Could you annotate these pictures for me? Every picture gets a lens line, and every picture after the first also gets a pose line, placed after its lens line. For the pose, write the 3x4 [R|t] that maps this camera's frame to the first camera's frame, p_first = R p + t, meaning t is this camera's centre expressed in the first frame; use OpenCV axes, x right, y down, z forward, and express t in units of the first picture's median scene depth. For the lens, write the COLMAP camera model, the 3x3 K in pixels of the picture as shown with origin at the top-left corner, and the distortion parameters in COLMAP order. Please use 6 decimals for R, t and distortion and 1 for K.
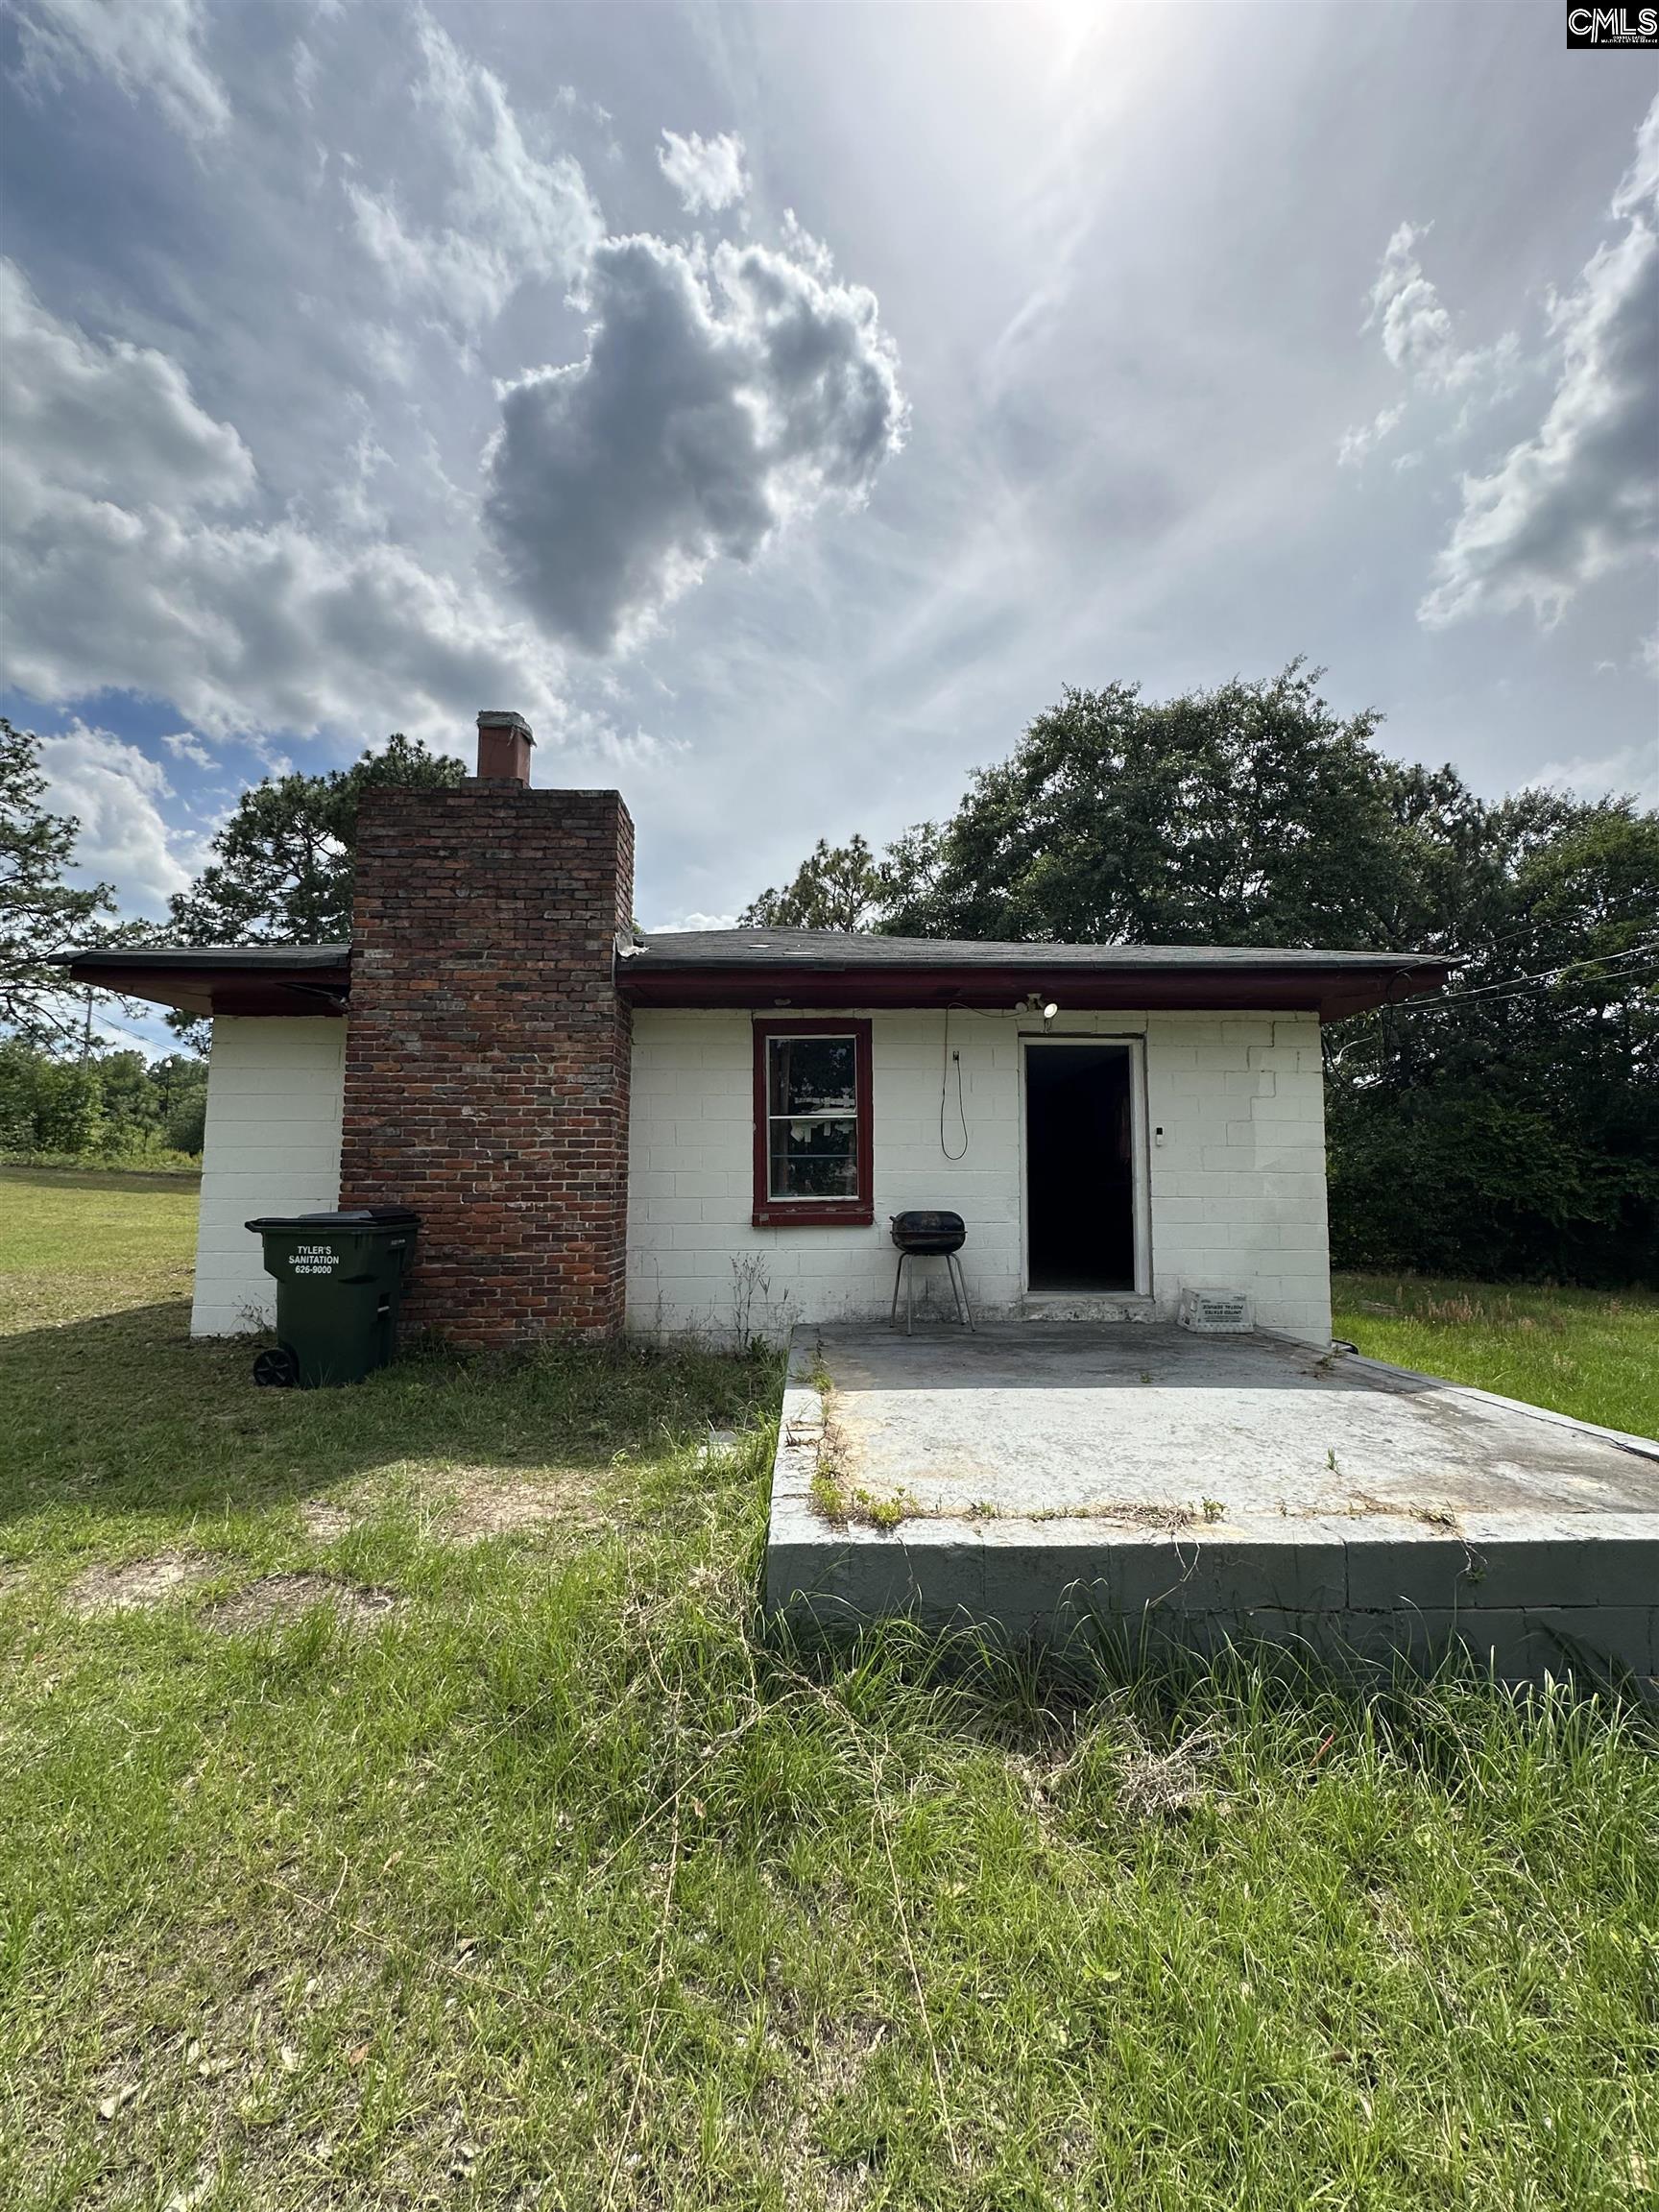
lens RADIAL K [[881.9, 0, 826.3], [0, 881.9, 1108.1], [0, 0, 1]] dist [-0.003425, 0.000079]
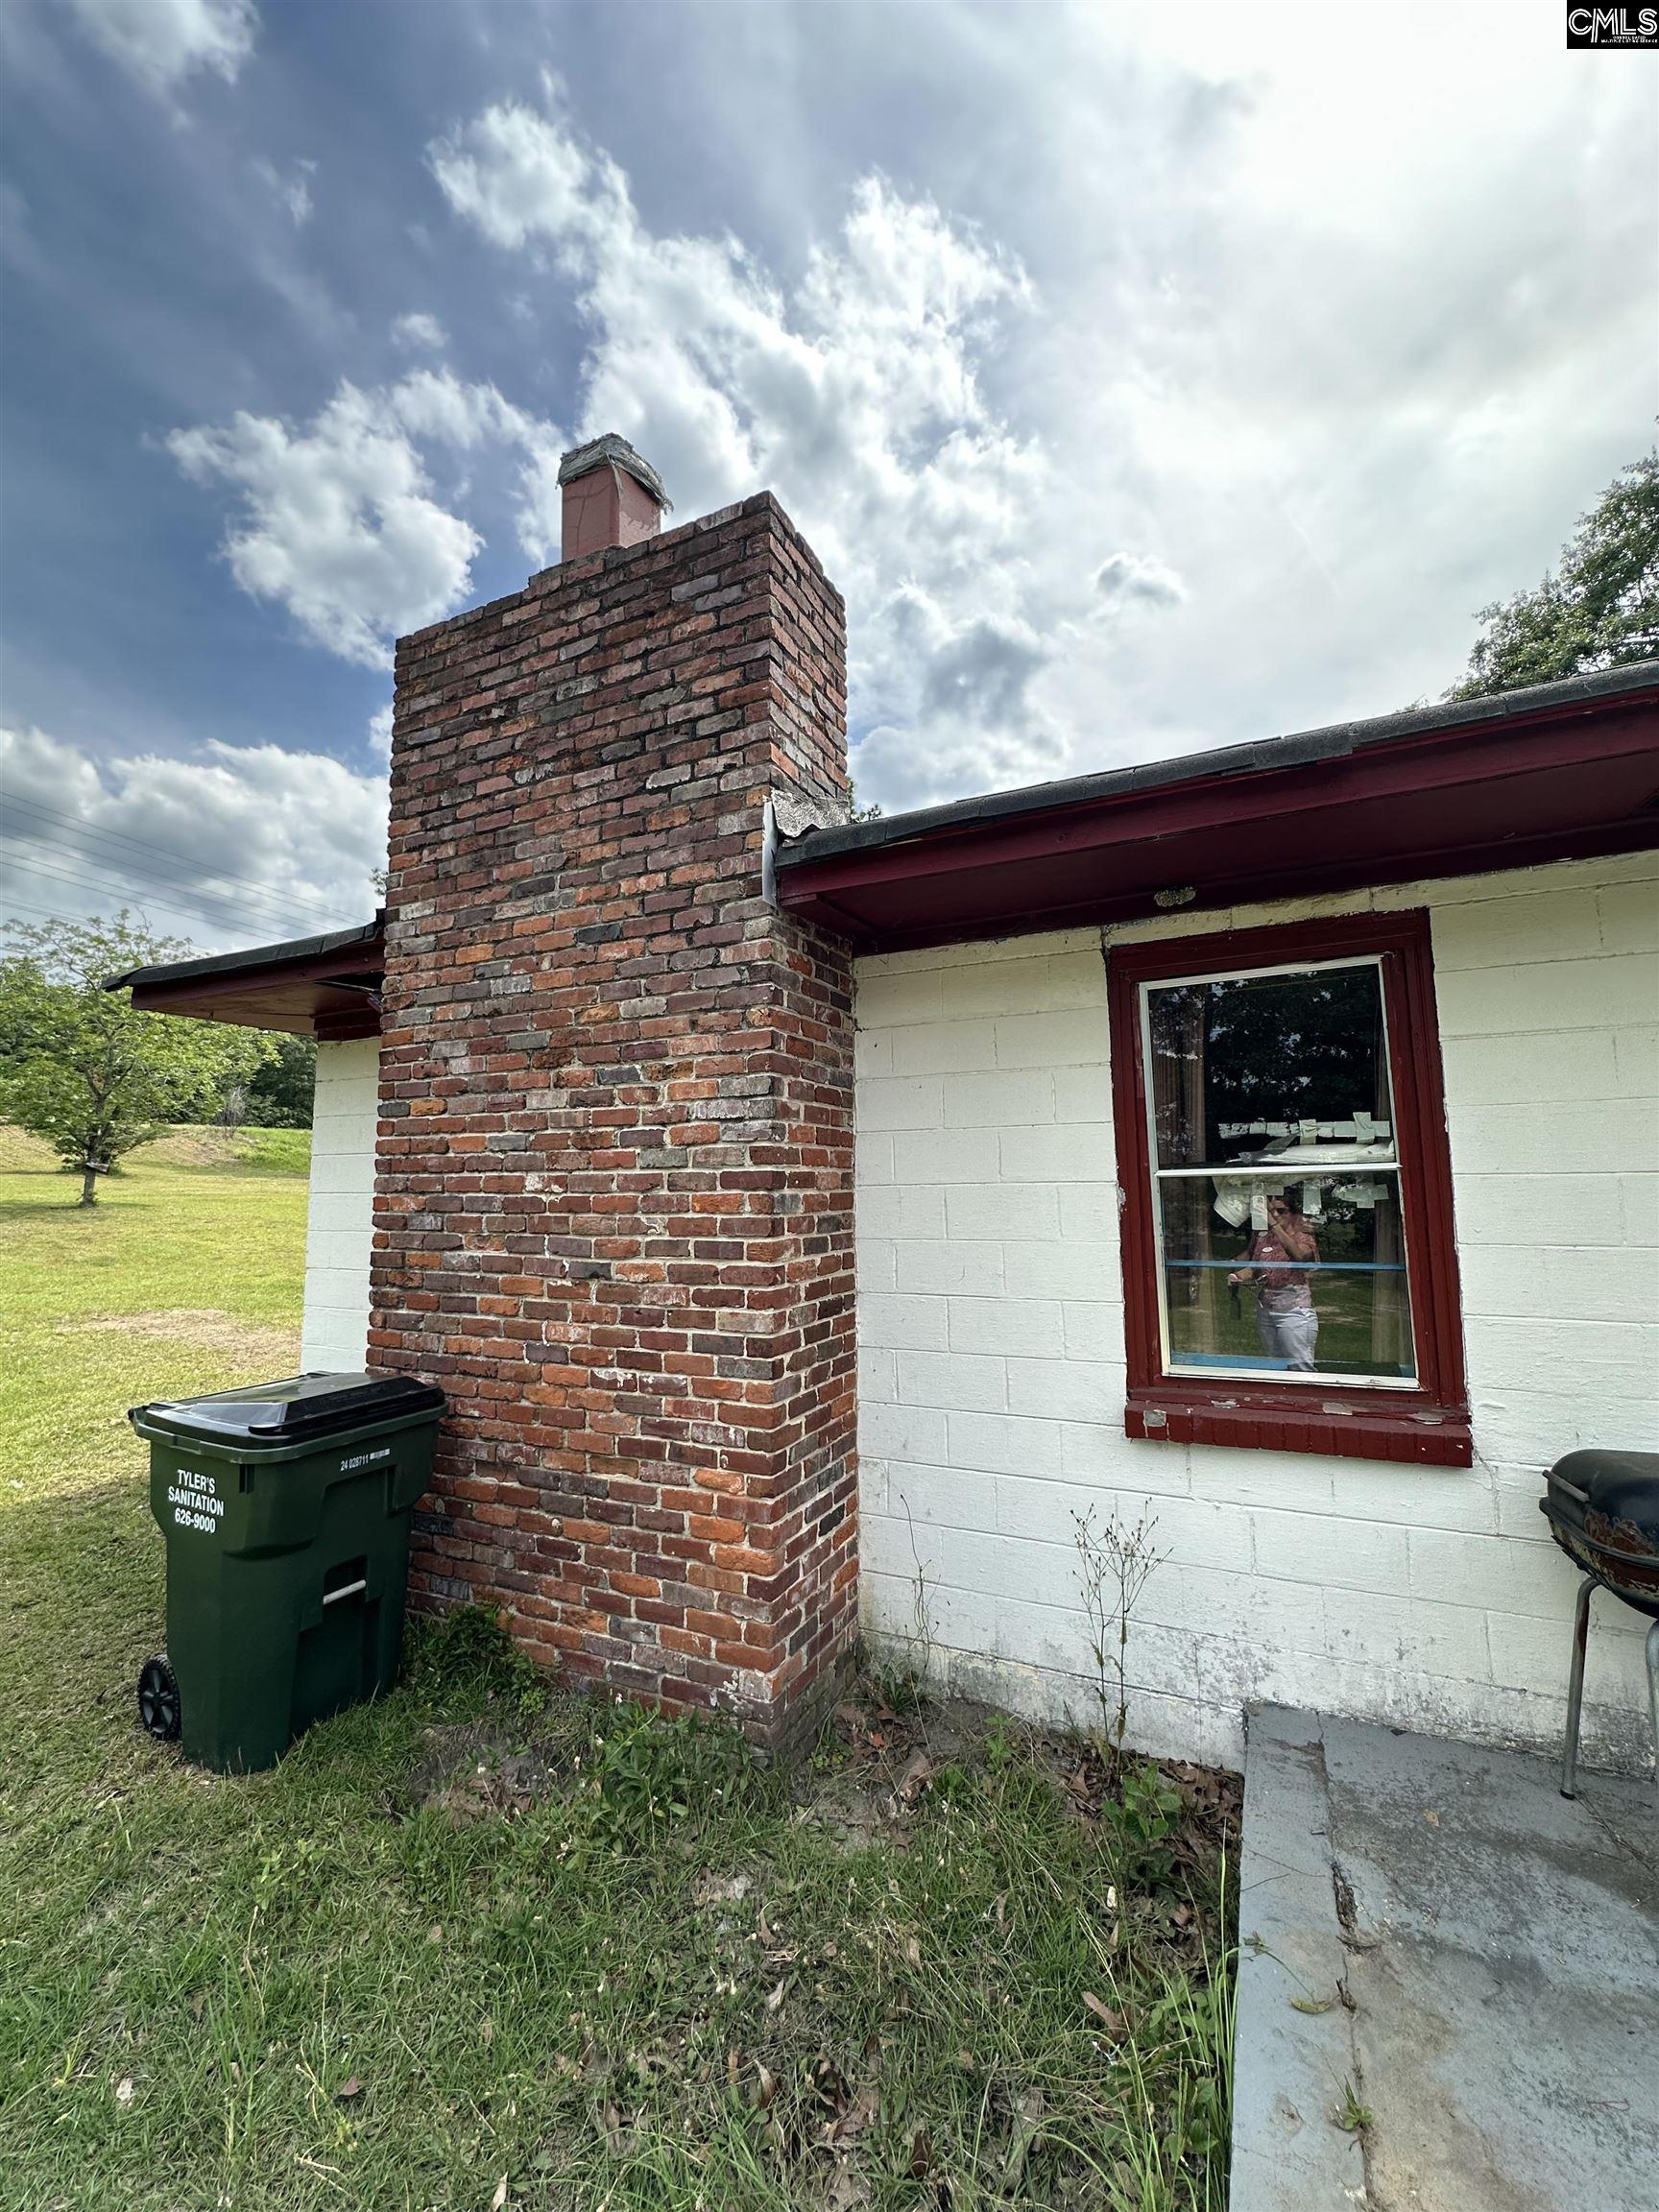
lens RADIAL K [[881.9, 0, 834.0], [0, 881.9, 1104.2], [0, 0, 1]] dist [-0.003425, 0.000079]
pose [[0.893178, -0.052813, -0.446592, -0.013331], [0.048026, 0.998603, -0.022042, -0.022784], [0.447132, -0.001761, 0.894466, 0.606377]]
